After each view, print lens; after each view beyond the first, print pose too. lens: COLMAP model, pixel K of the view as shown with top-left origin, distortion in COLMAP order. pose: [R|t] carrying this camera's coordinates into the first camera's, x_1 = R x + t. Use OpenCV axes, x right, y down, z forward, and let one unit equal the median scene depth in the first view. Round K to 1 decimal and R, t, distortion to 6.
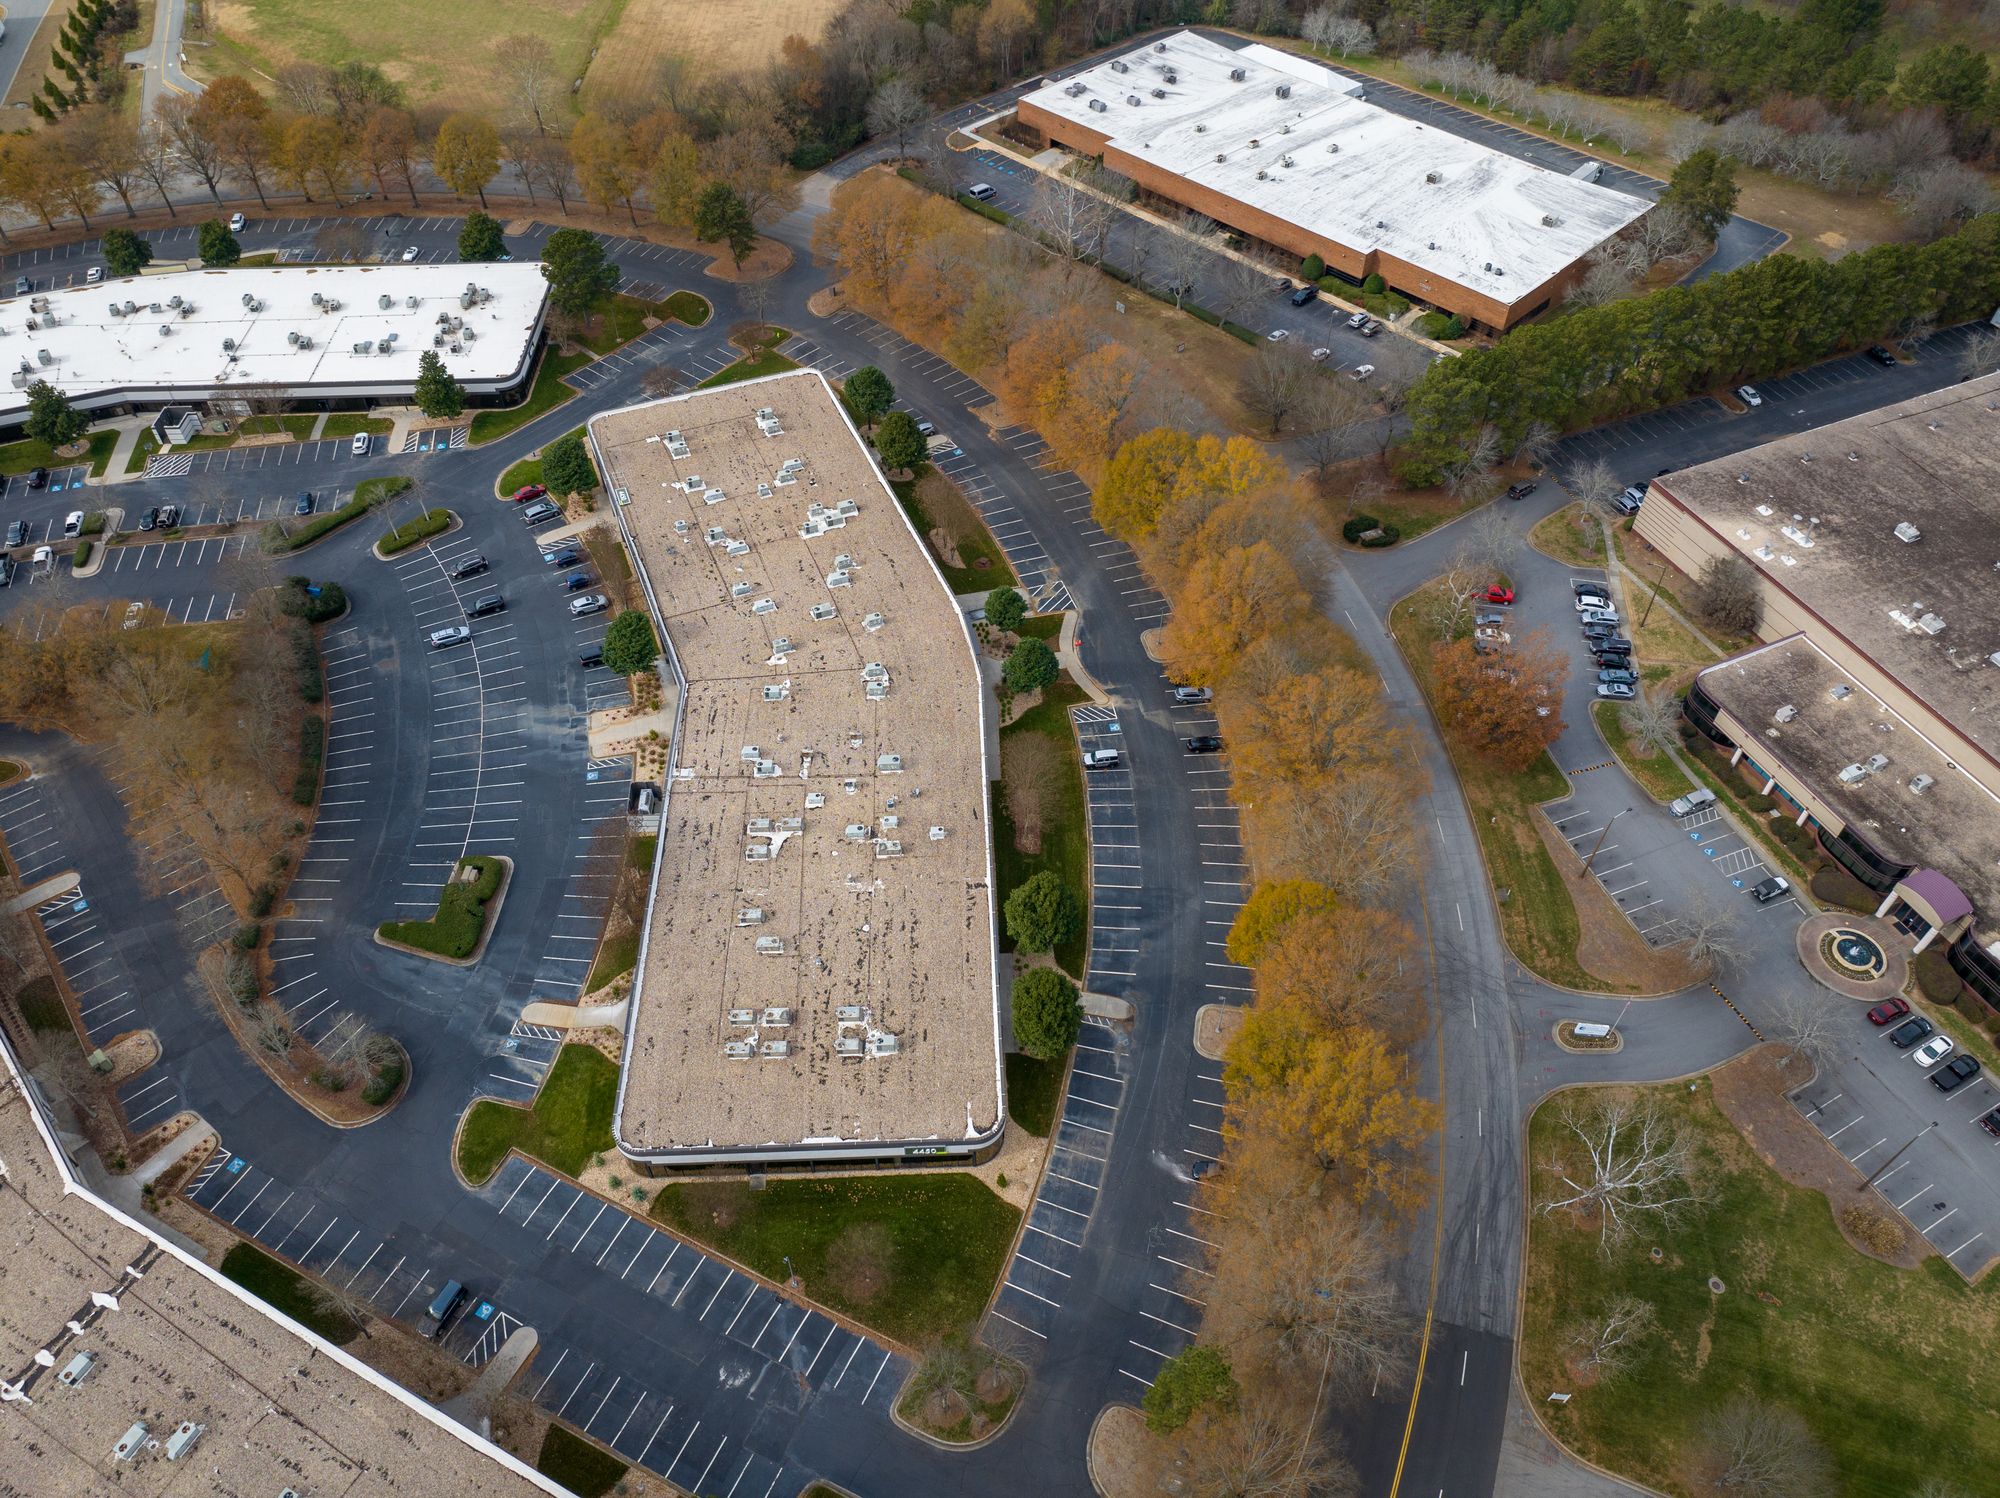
lens RADIAL K [[1406.1, 0, 1003.4], [0, 1406.1, 737.7], [0, 0, 1]] dist [-0.034658, -0.003041]
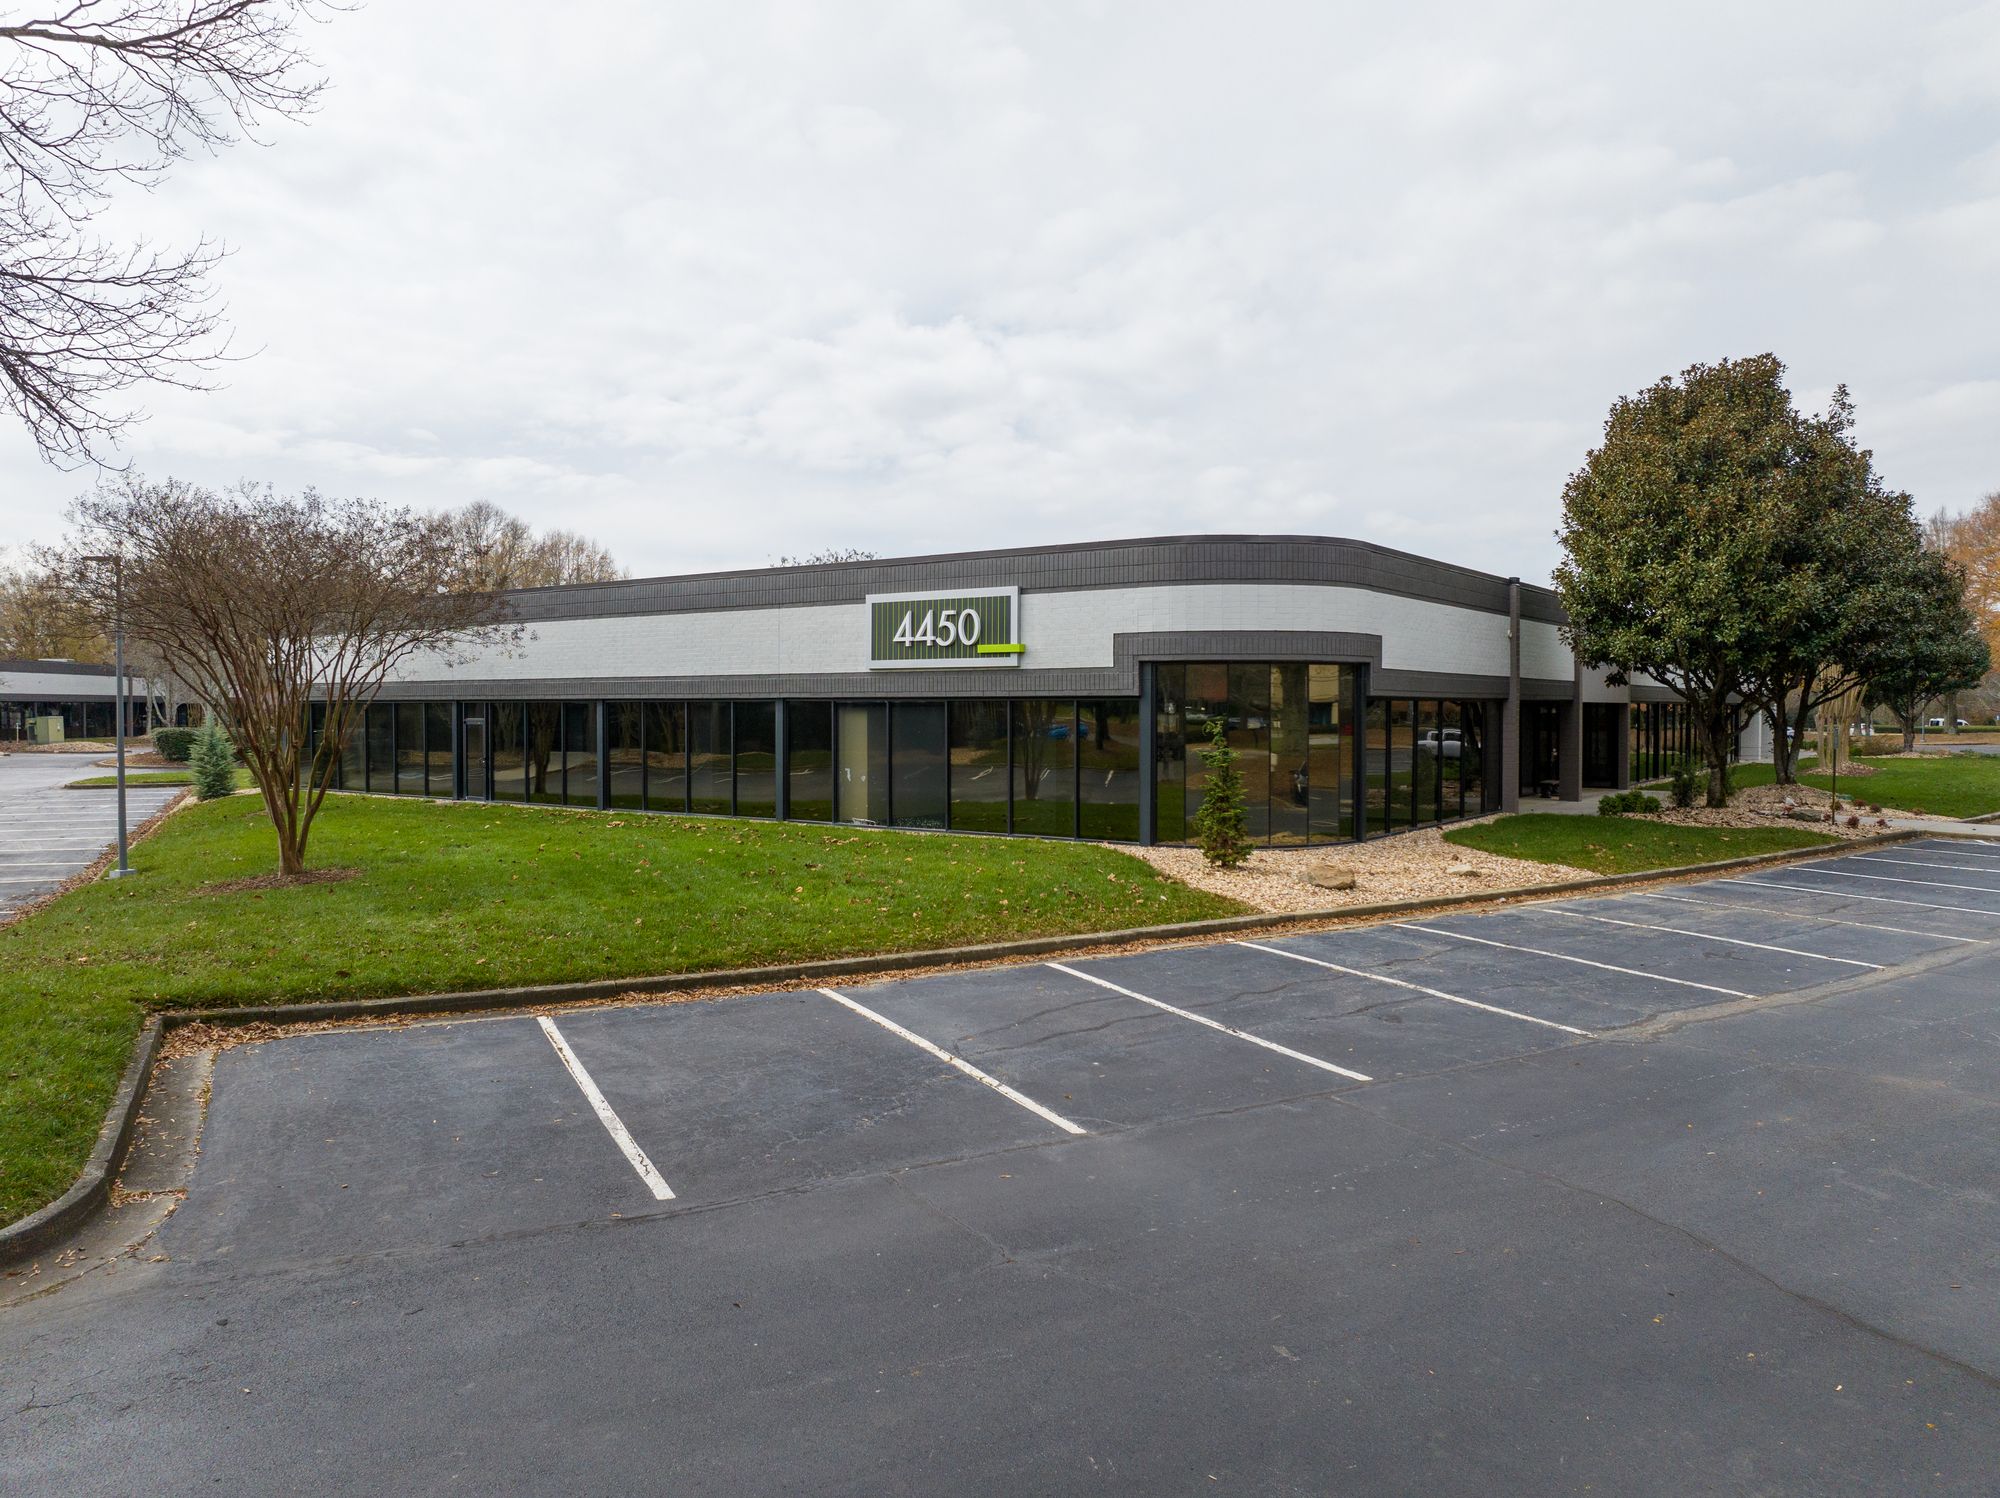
lens RADIAL K [[1406.1, 0, 1003.4], [0, 1406.1, 737.7], [0, 0, 1]] dist [-0.034658, -0.003041]
pose [[0.785027, 0.004391, -0.619446, 0.064151], [-0.448703, 0.693453, -0.563727, 0.321801], [0.427081, 0.720488, 0.546350, 0.685986]]
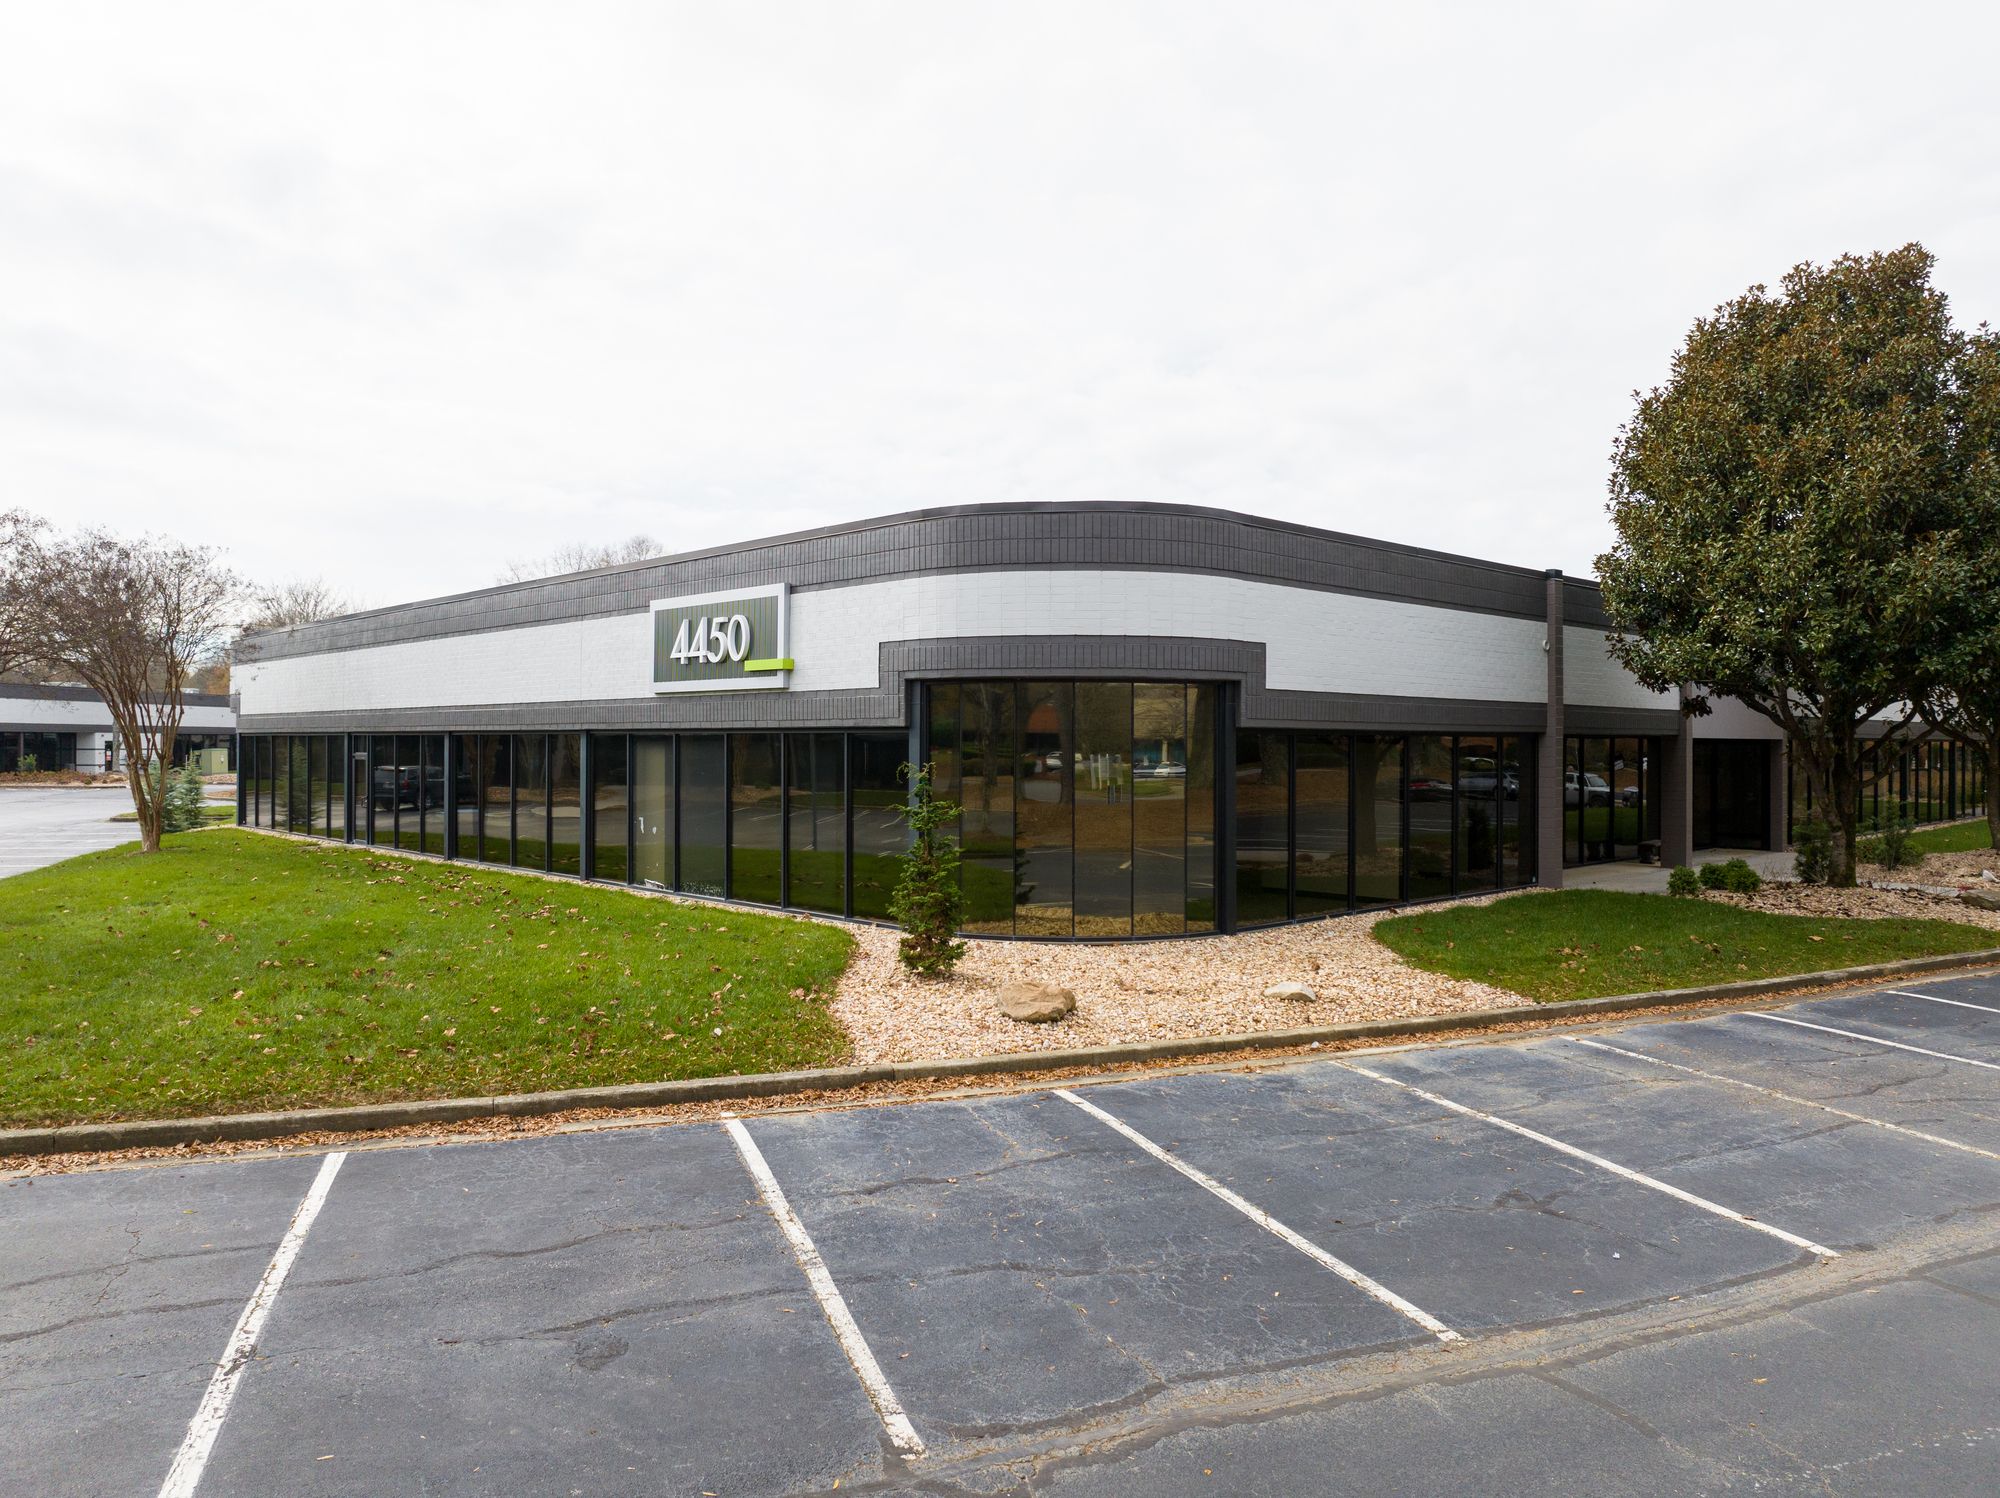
lens RADIAL K [[1406.1, 0, 1003.4], [0, 1406.1, 737.7], [0, 0, 1]] dist [-0.034658, -0.003041]
pose [[0.659514, -0.009028, -0.751638, 0.070197], [-0.548907, 0.677370, -0.489766, 0.278429], [0.513559, 0.735587, 0.441780, 0.726399]]
